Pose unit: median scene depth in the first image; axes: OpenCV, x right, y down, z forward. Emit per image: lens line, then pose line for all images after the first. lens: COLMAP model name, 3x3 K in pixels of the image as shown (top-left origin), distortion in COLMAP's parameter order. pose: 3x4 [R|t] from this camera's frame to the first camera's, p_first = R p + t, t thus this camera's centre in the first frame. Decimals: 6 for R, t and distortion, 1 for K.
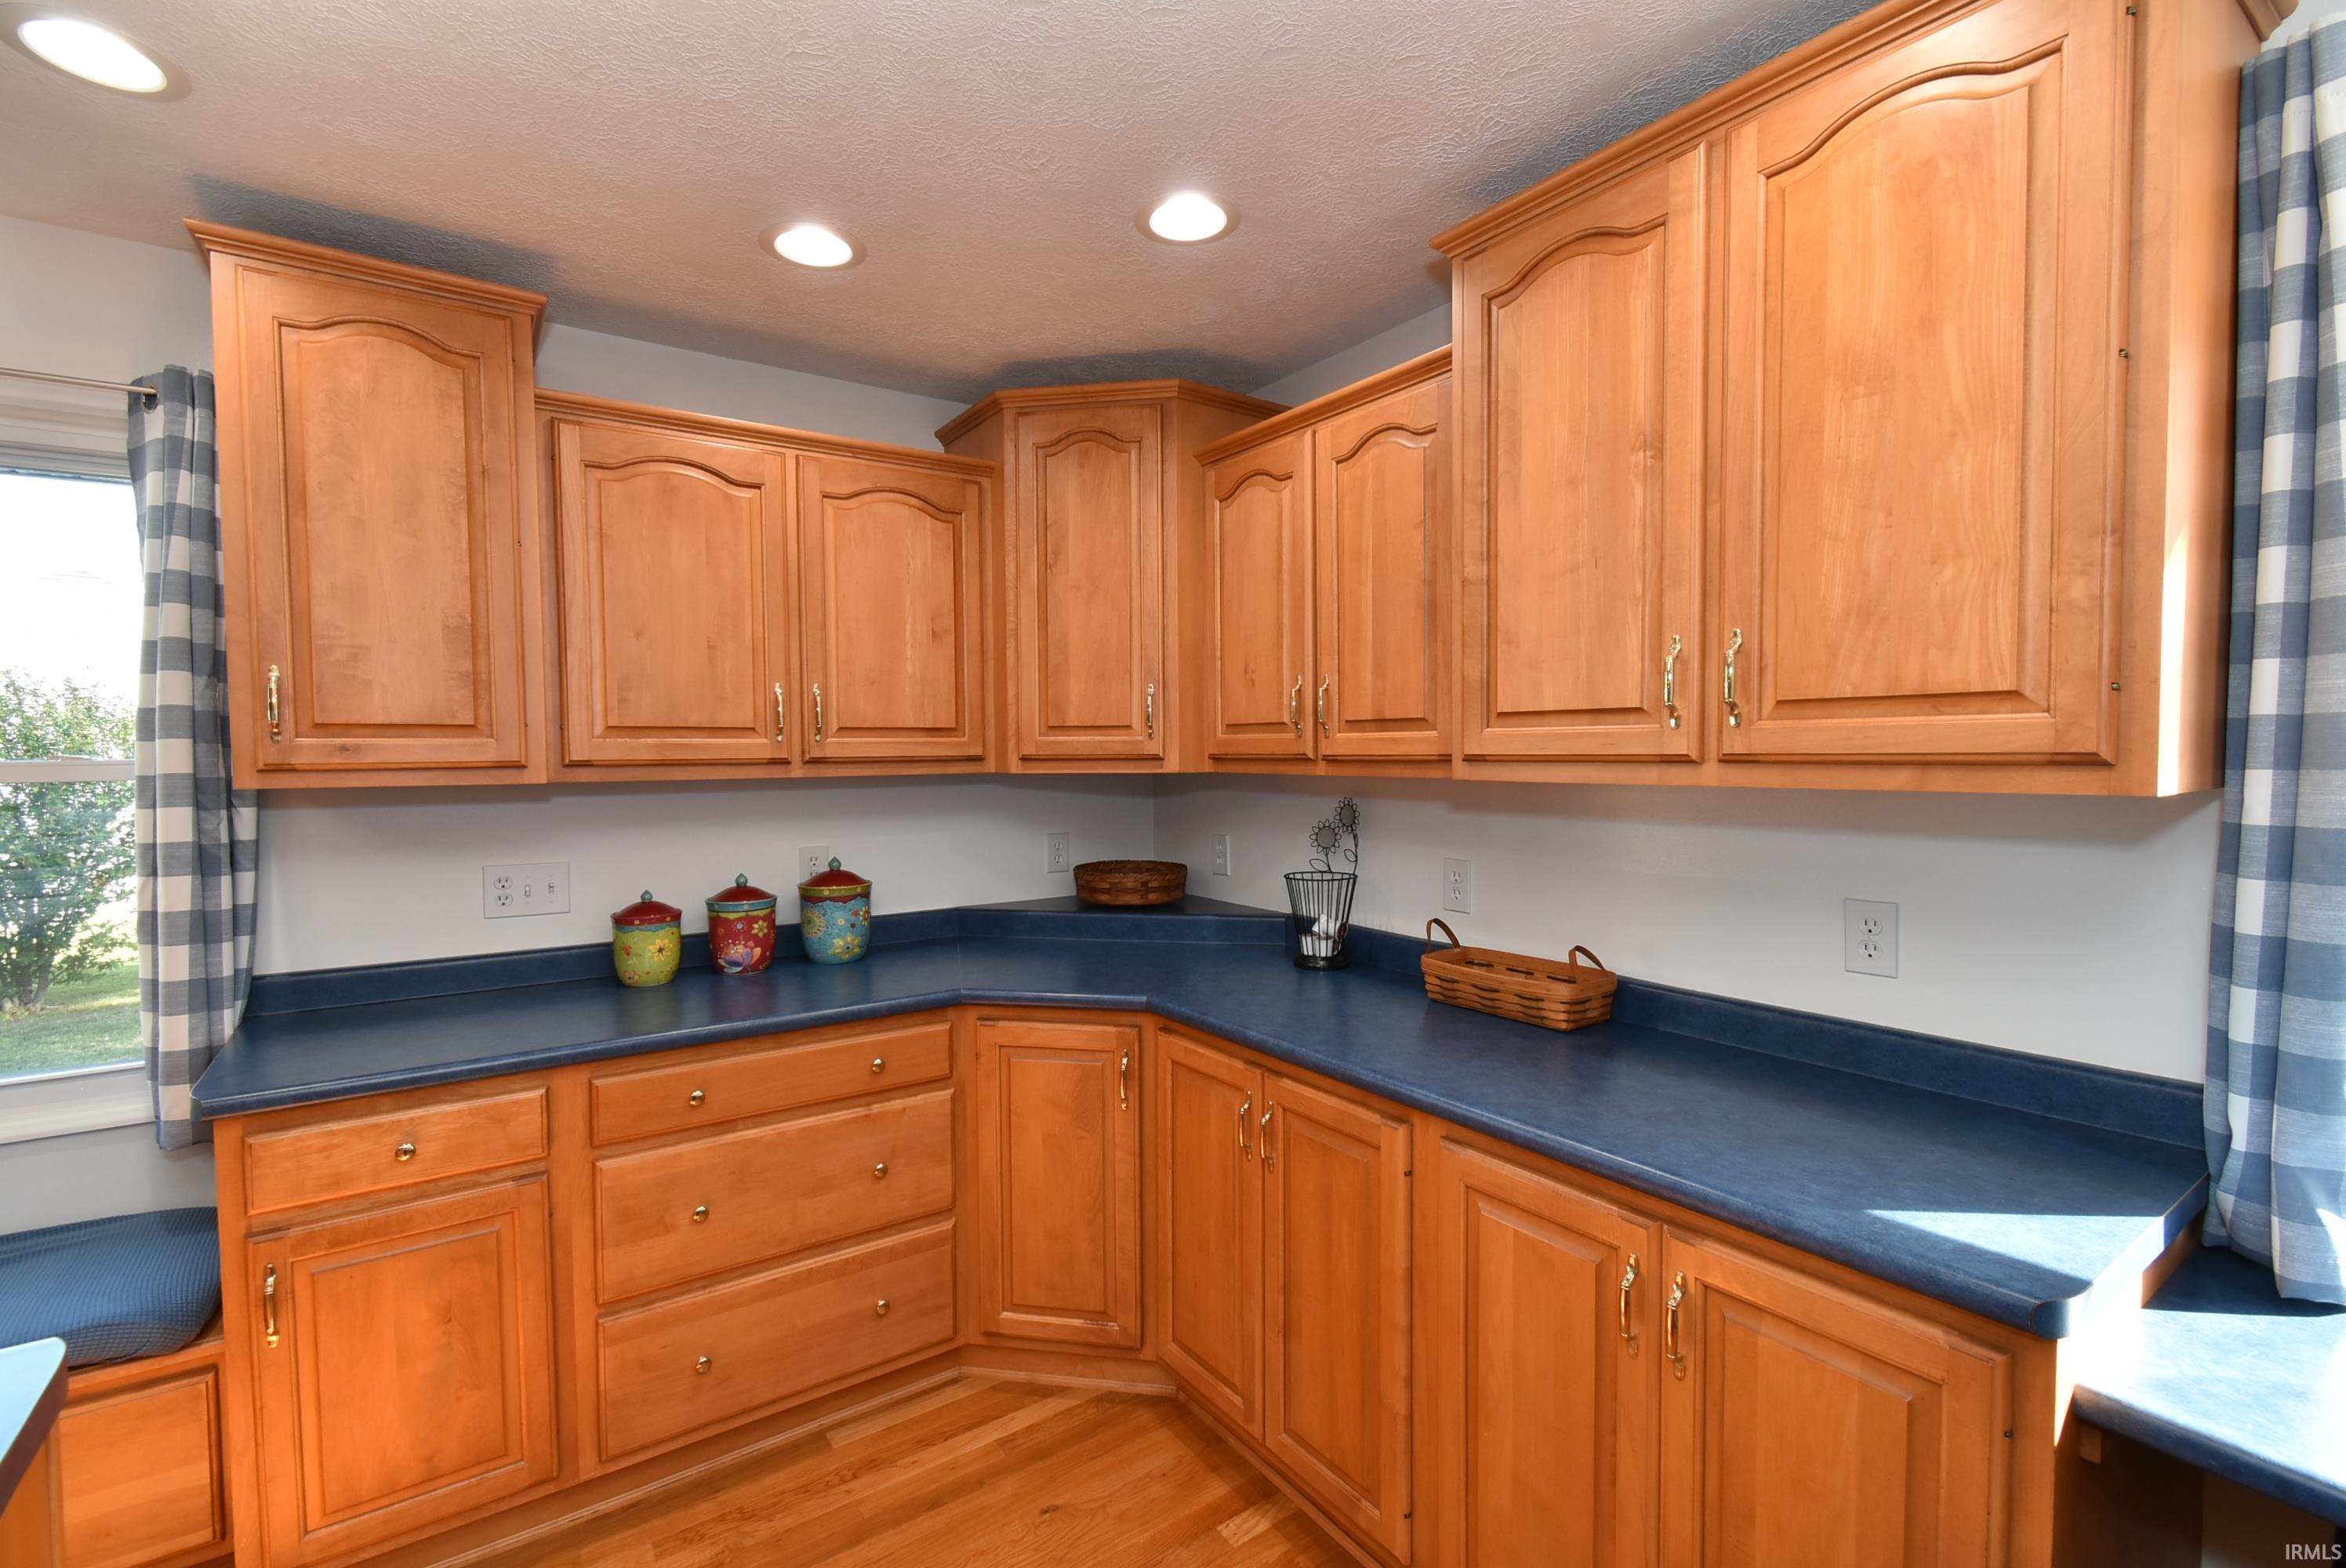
lens RADIAL K [[1034.9, 0, 1182.3], [0, 1034.9, 796.0], [0, 0, 1]] dist [0.007892, -0.003124]
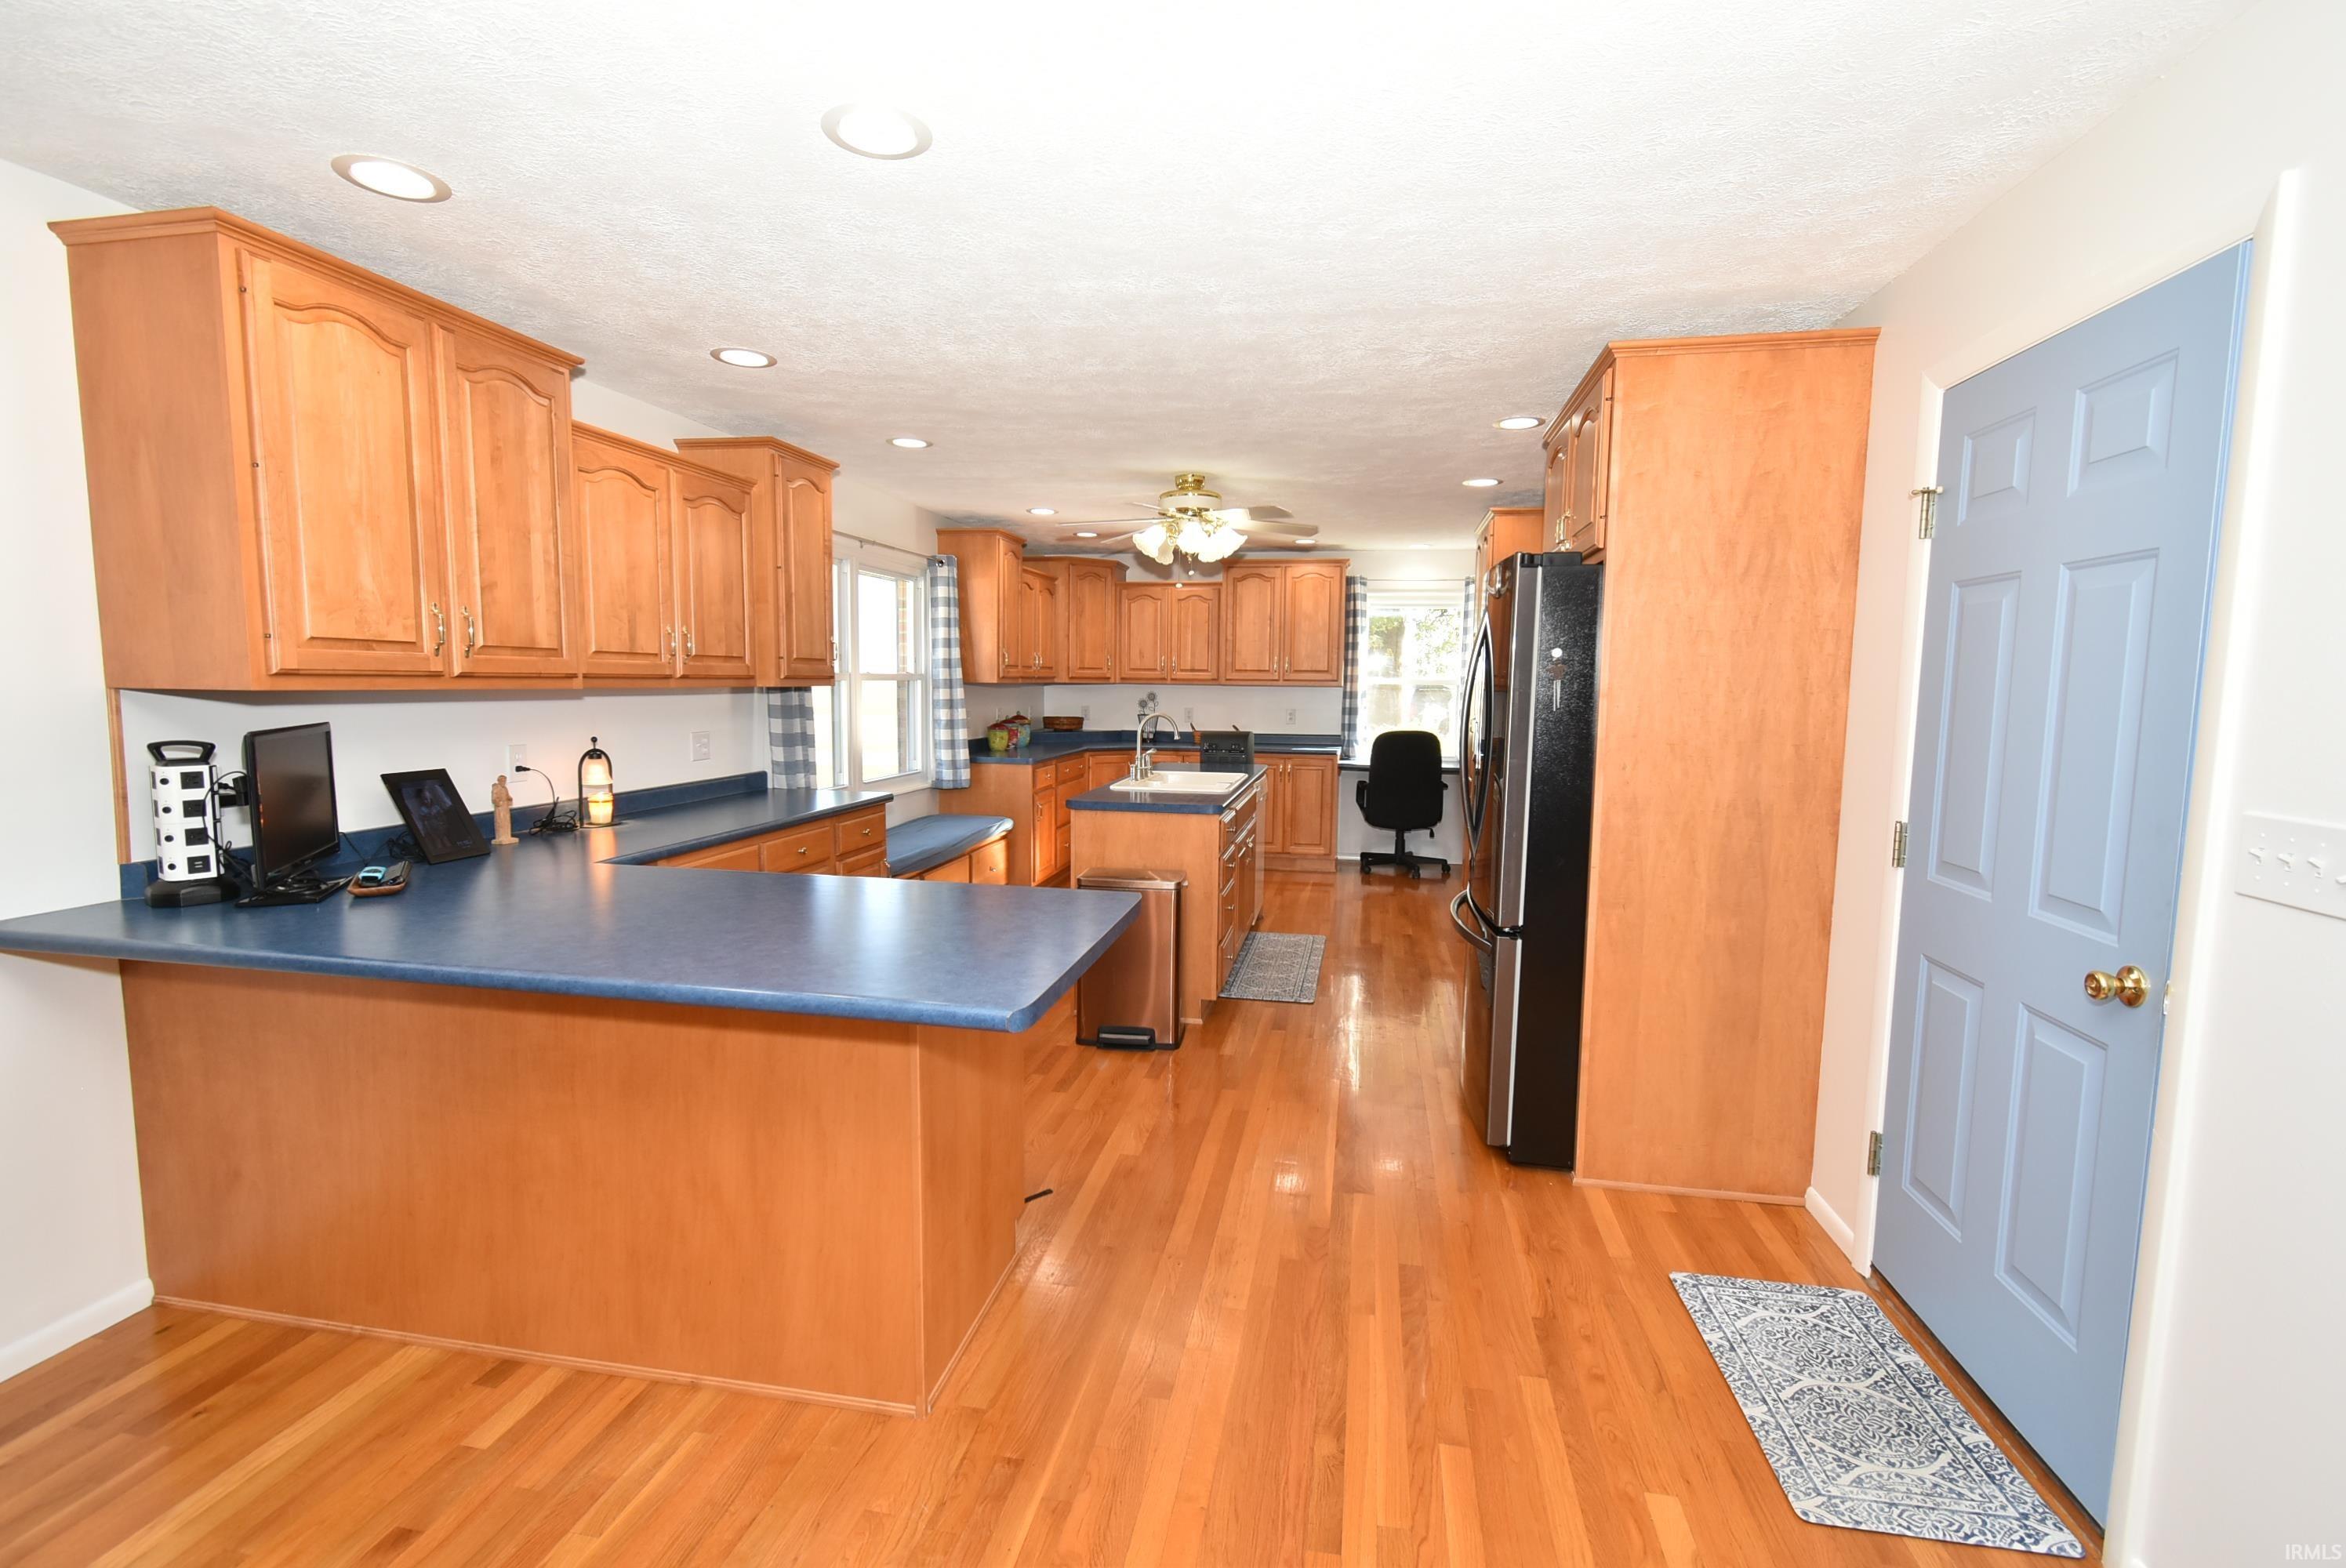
lens RADIAL K [[1034.9, 0, 1168.6], [0, 1034.9, 778.1], [0, 0, 1]] dist [0.007892, -0.003124]
pose [[0.714719, -0.050222, 0.697607, -2.344053], [0.013232, 0.998211, 0.058306, 0.096038], [-0.699287, -0.032442, 0.714105, -1.560278]]
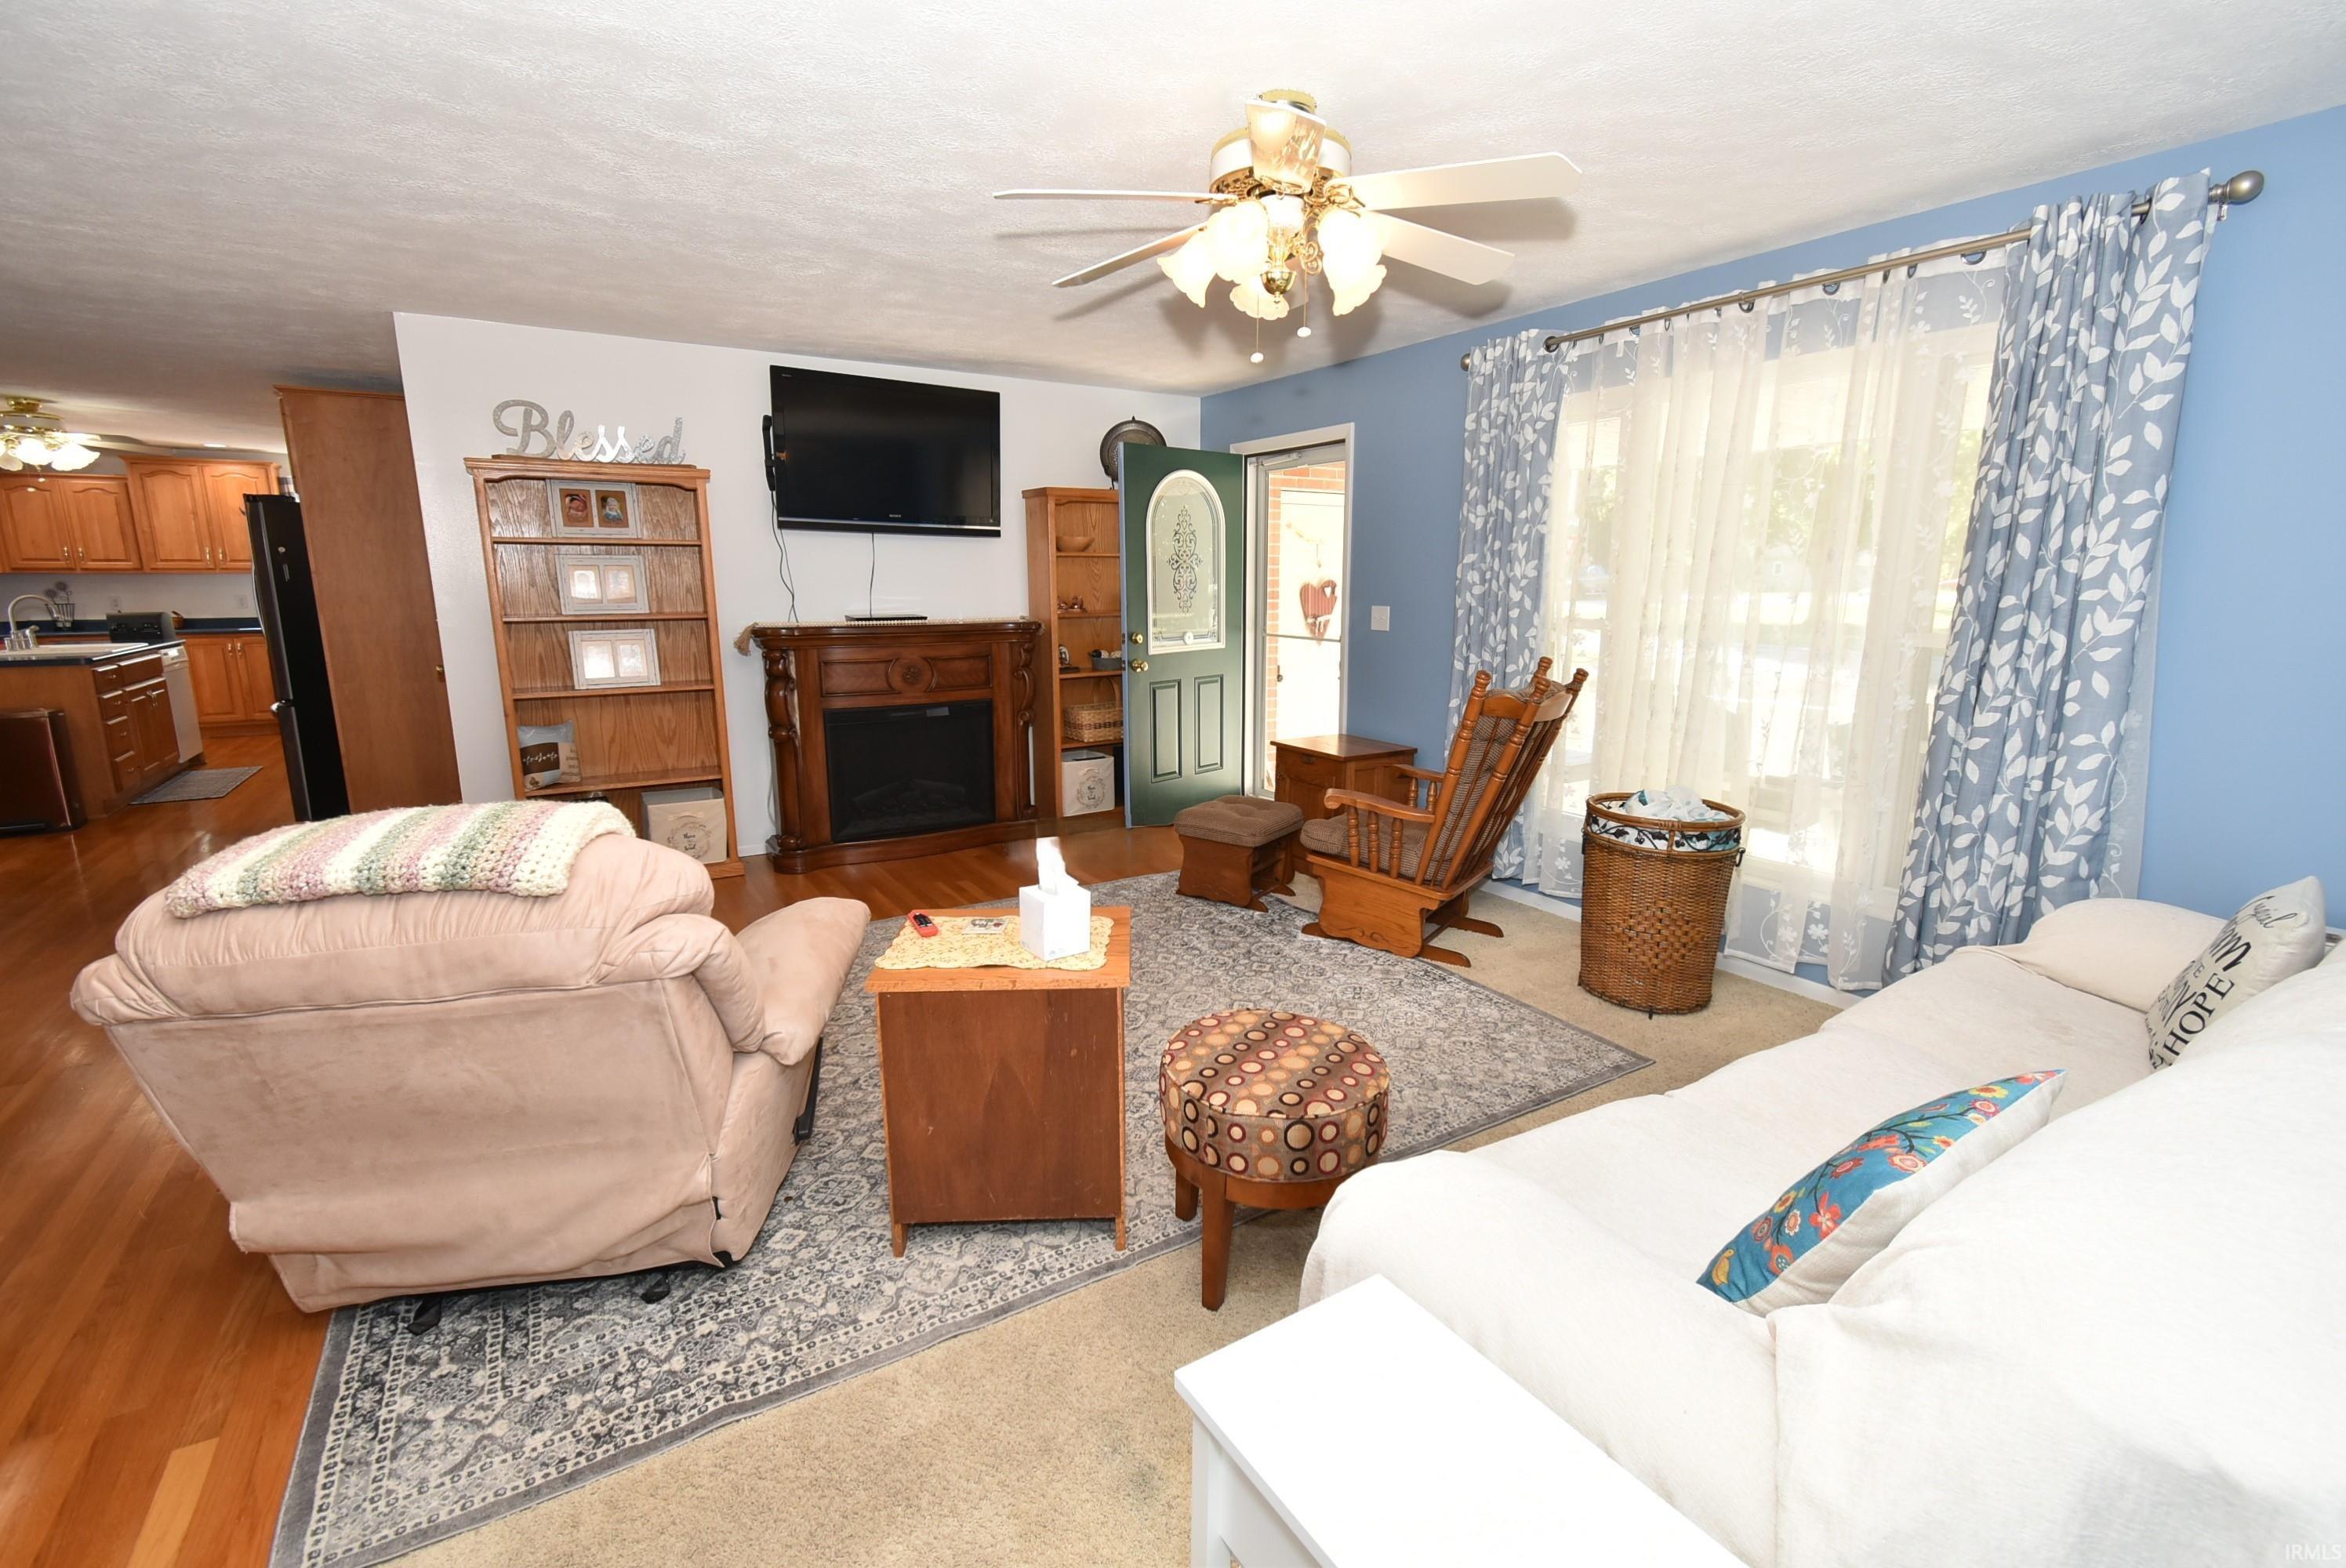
lens RADIAL K [[1034.9, 0, 1172.3], [0, 1034.9, 775.2], [0, 0, 1]] dist [0.007892, -0.003124]
pose [[0.060073, -0.183769, 0.981132, -3.423784], [0.044245, 0.982431, 0.181303, 0.190361], [-0.997213, 0.032519, 0.067149, -3.167206]]
